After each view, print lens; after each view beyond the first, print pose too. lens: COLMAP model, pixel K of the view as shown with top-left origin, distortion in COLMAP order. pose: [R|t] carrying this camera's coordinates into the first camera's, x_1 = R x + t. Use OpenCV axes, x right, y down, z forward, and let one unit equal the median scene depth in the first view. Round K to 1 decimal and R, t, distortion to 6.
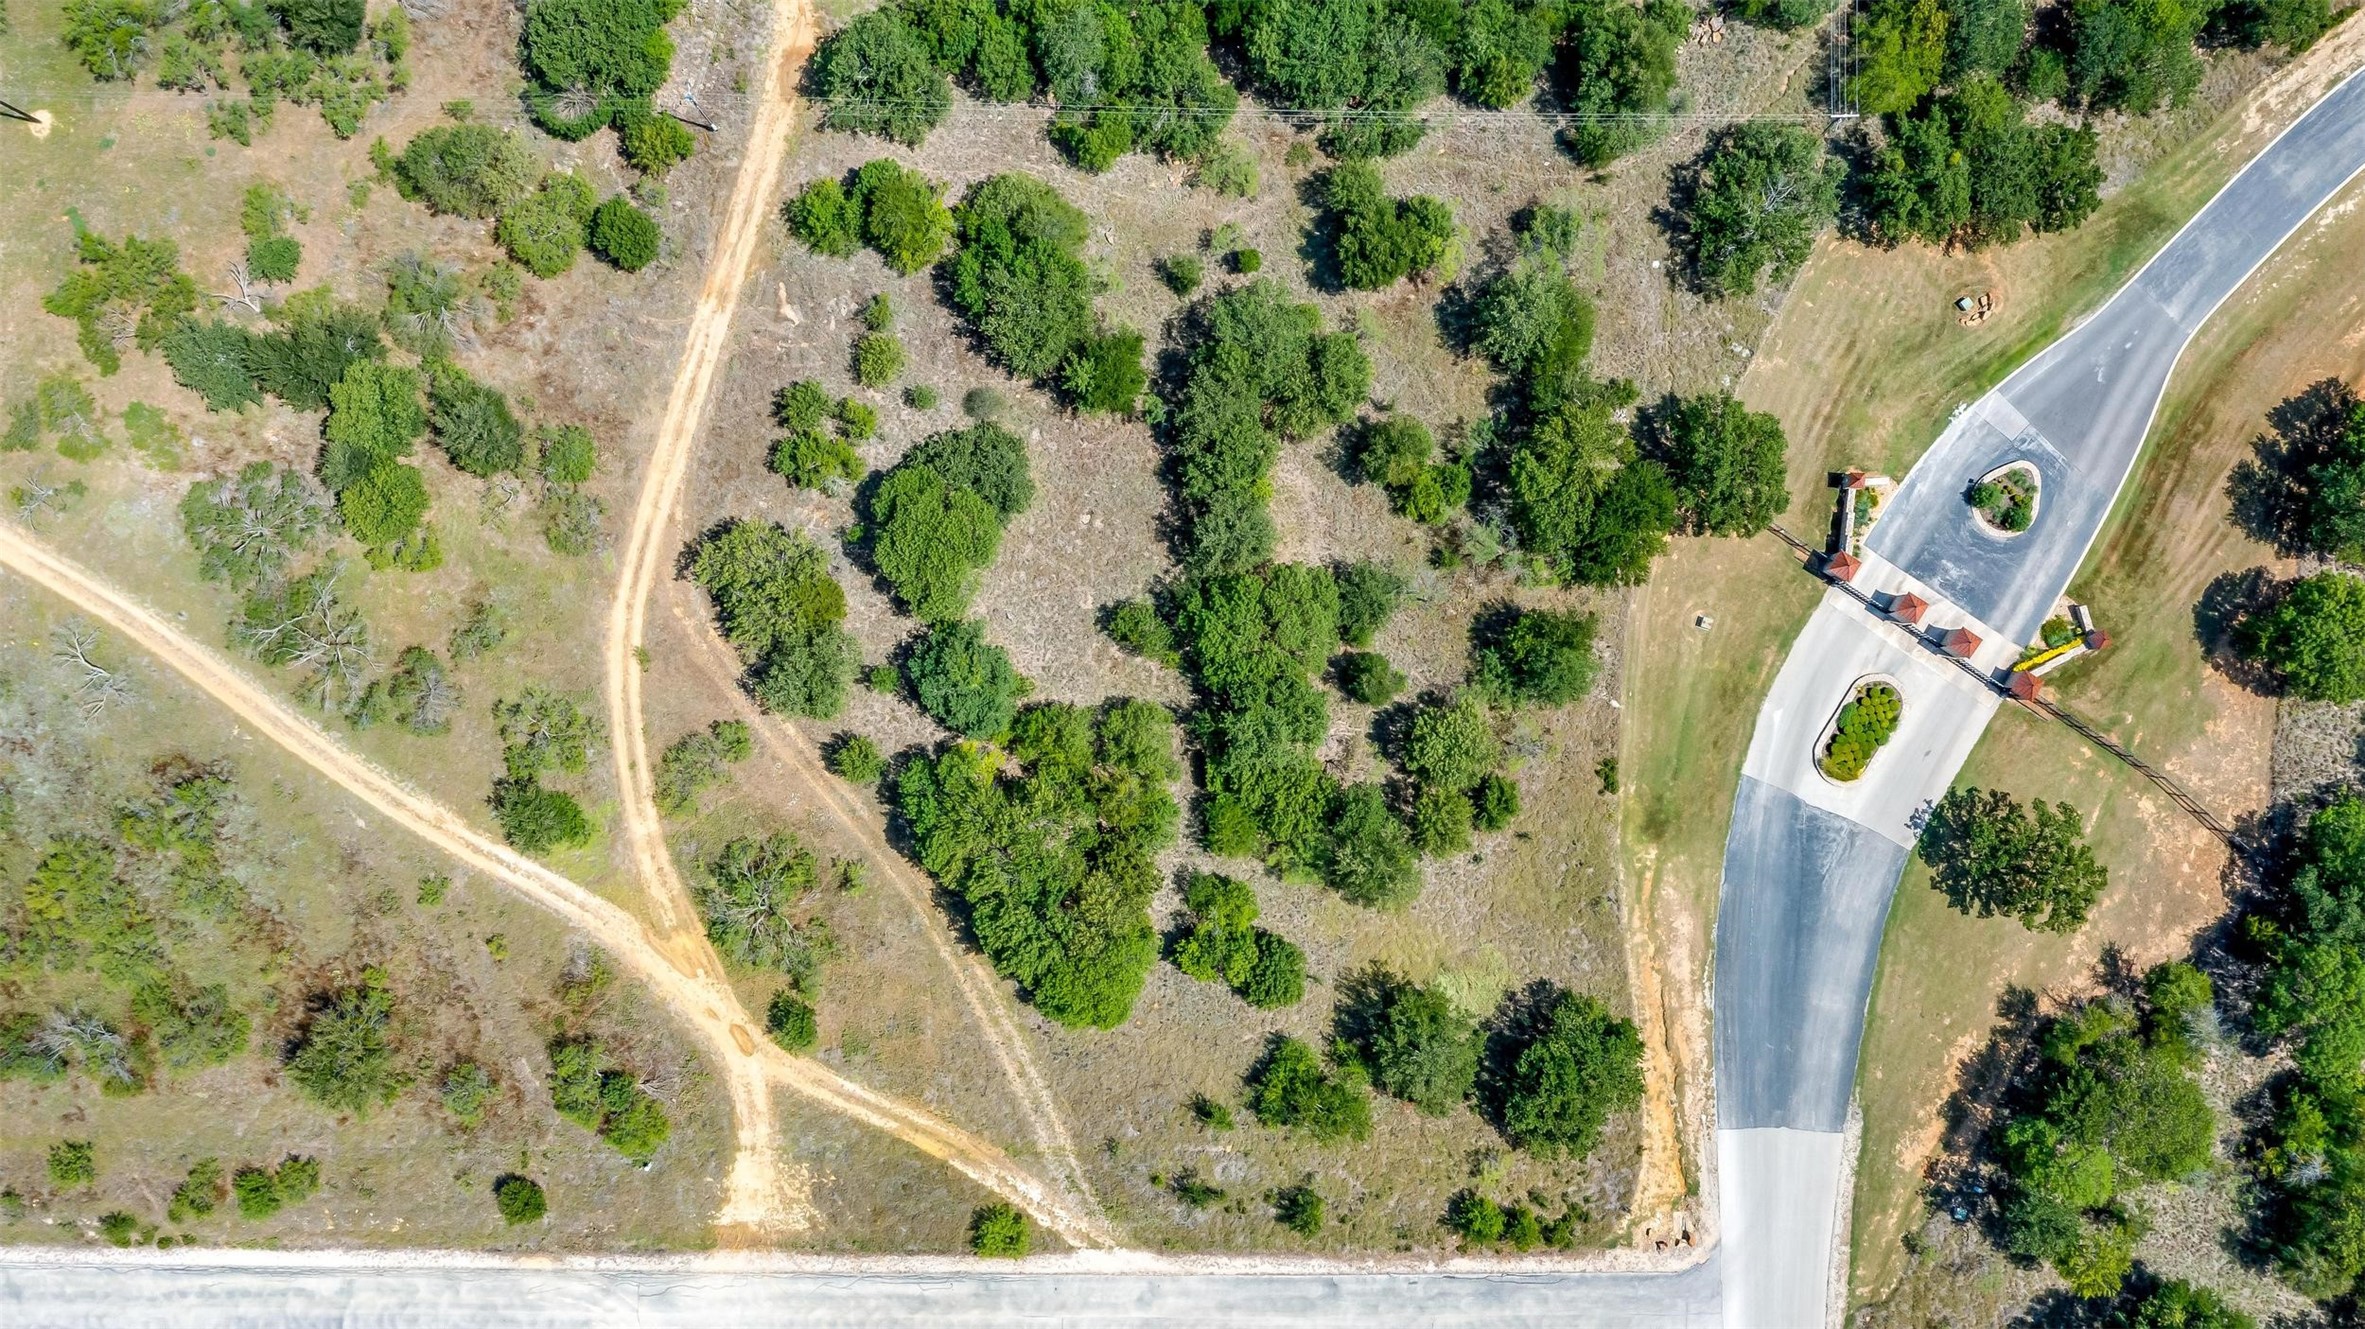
lens RADIAL K [[1905.6, 0, 1190.7], [0, 1905.6, 653.4], [0, 0, 1]] dist [-0.007173, 0.004722]
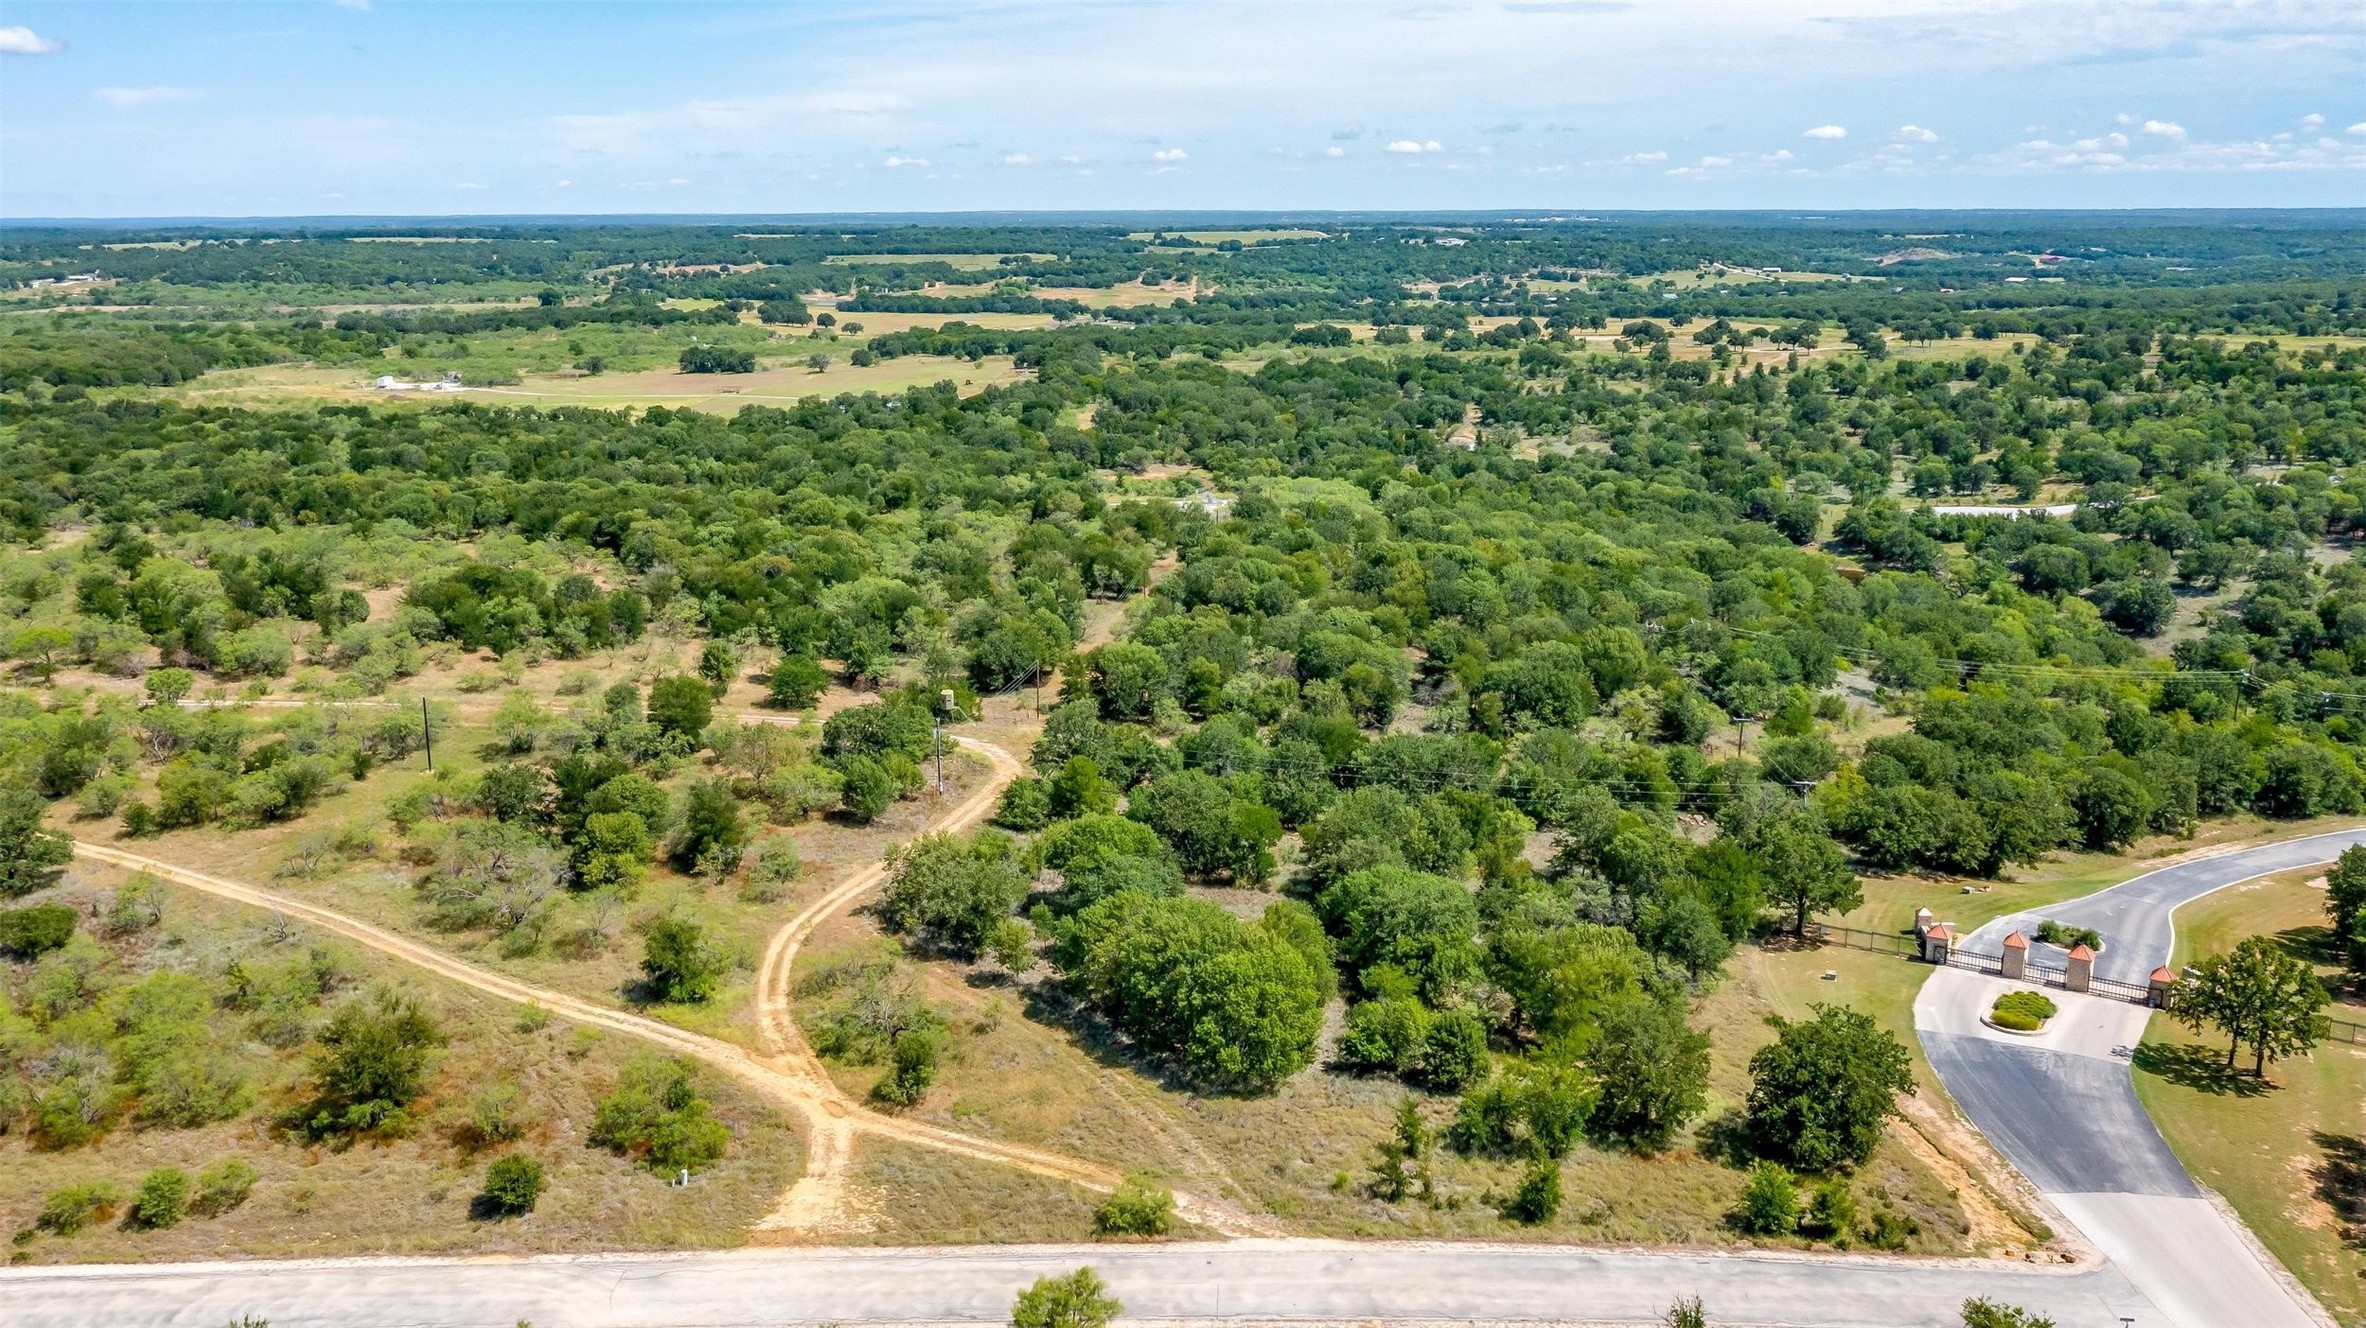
lens RADIAL K [[1906.4, 0, 1191.2], [0, 1906.4, 652.9], [0, 0, 1]] dist [-0.007173, 0.004722]
pose [[0.999941, 0.008954, -0.006227, -0.073596], [-0.008109, 0.228554, -0.973497, 0.967287], [-0.007293, 0.973490, 0.228613, 0.602449]]
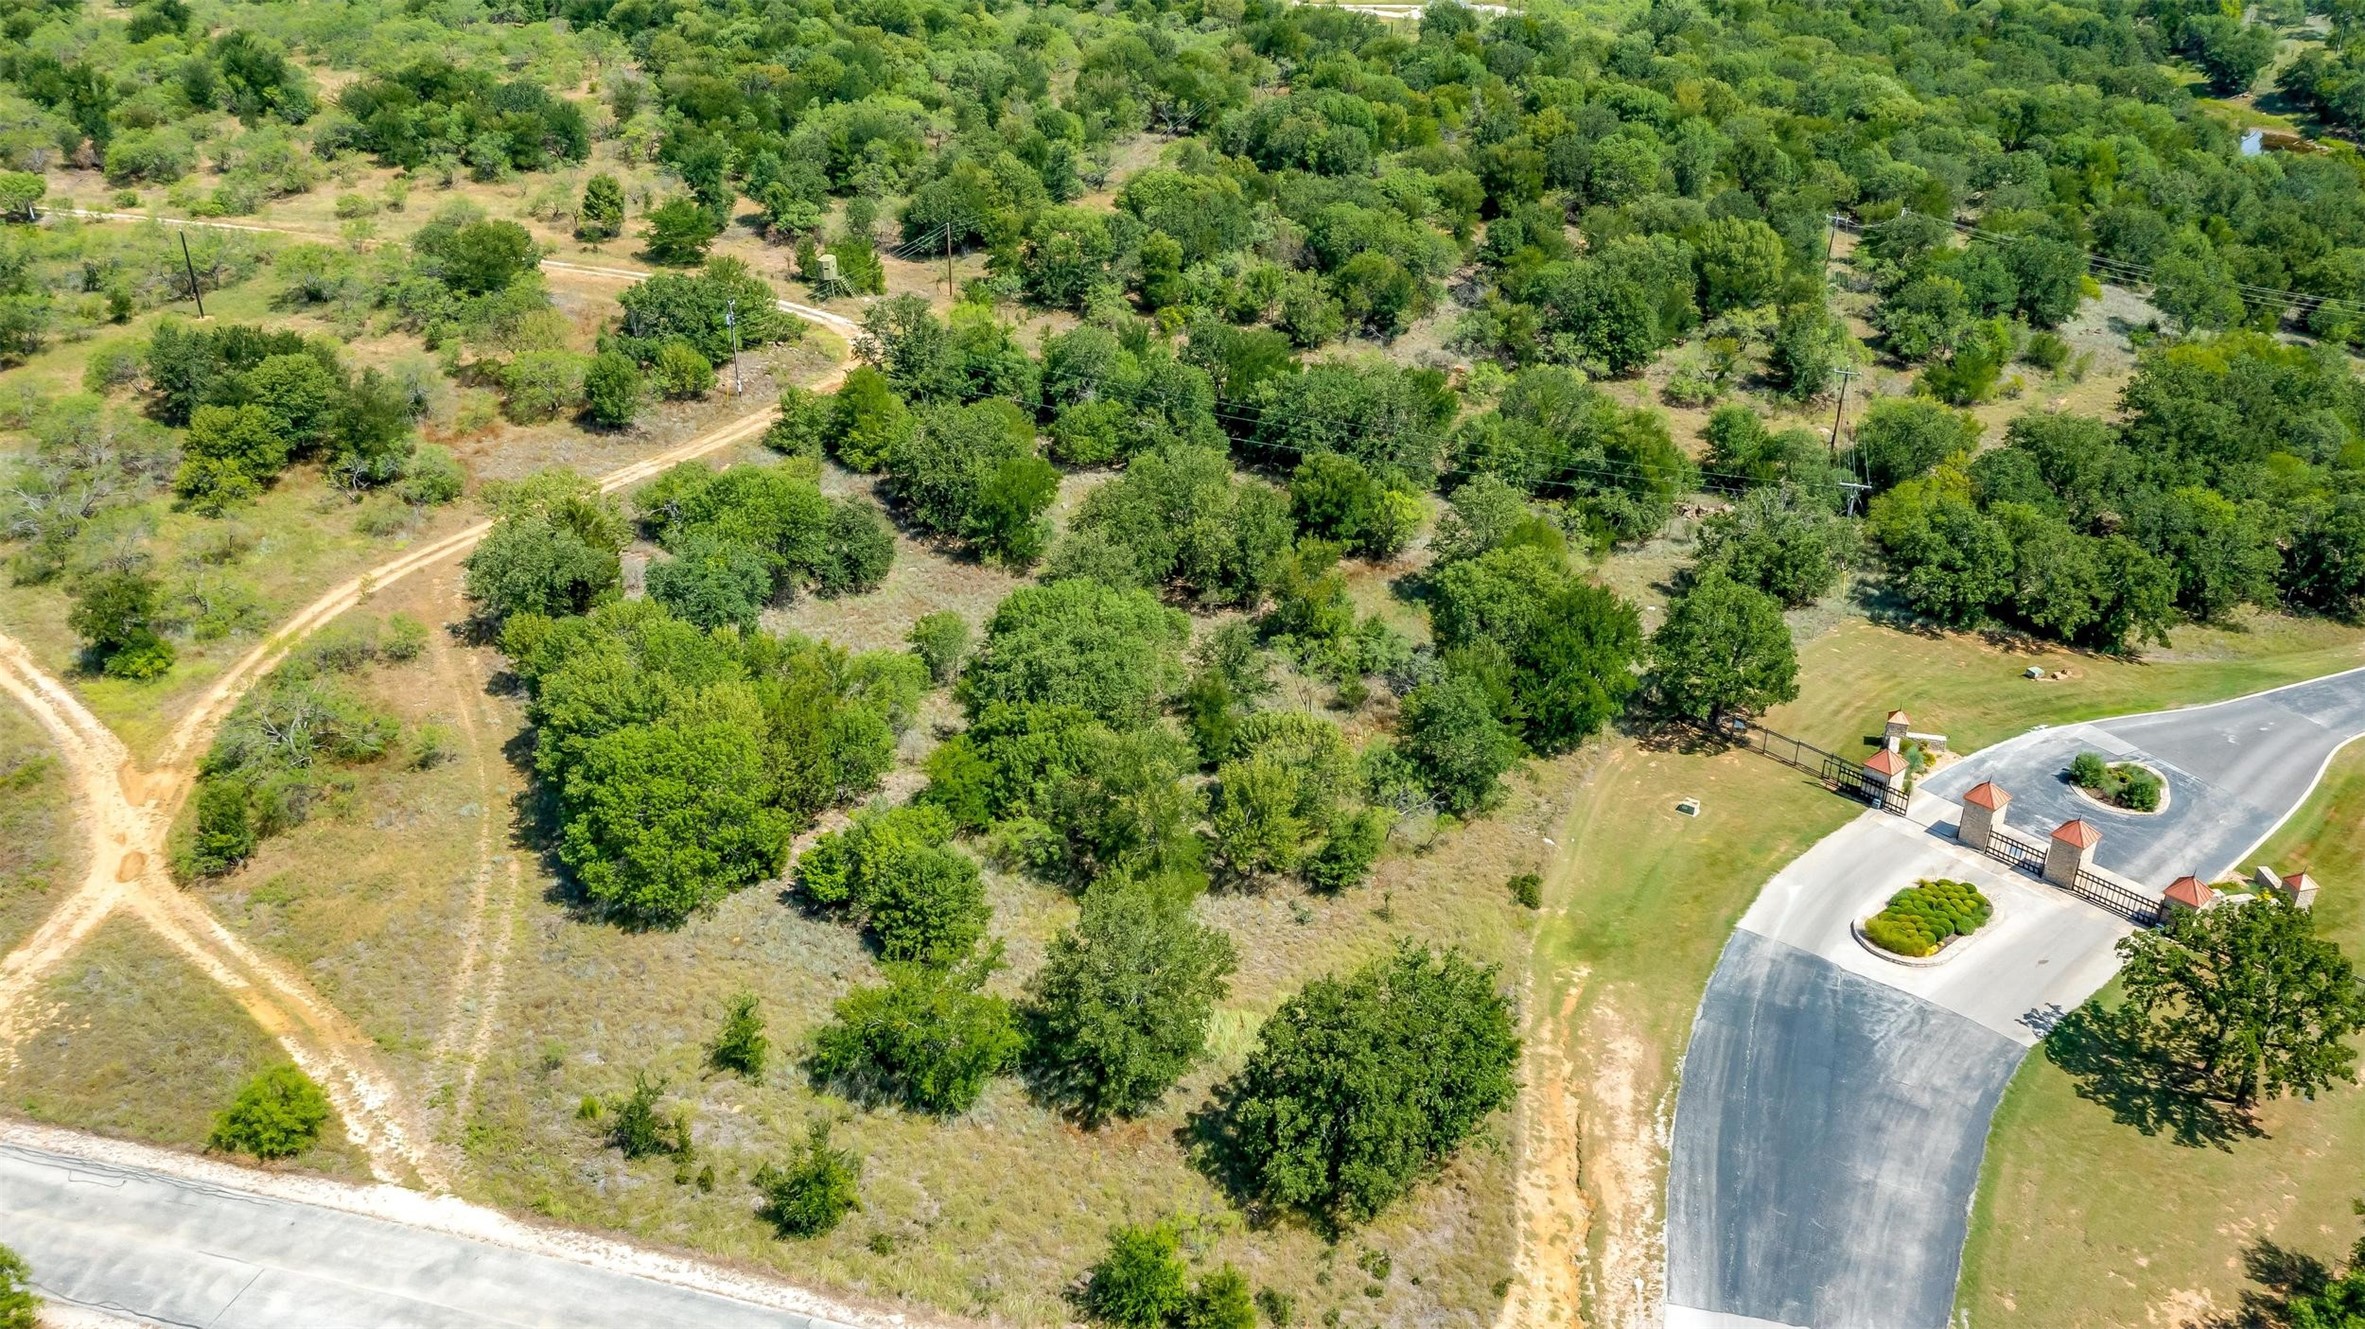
lens RADIAL K [[1905.6, 0, 1190.7], [0, 1905.6, 653.4], [0, 0, 1]] dist [-0.007173, 0.004722]
pose [[0.965210, 0.126626, -0.228768, 0.248986], [-0.261455, 0.456699, -0.850334, 0.619520], [-0.003196, 0.880564, 0.473917, 0.620558]]
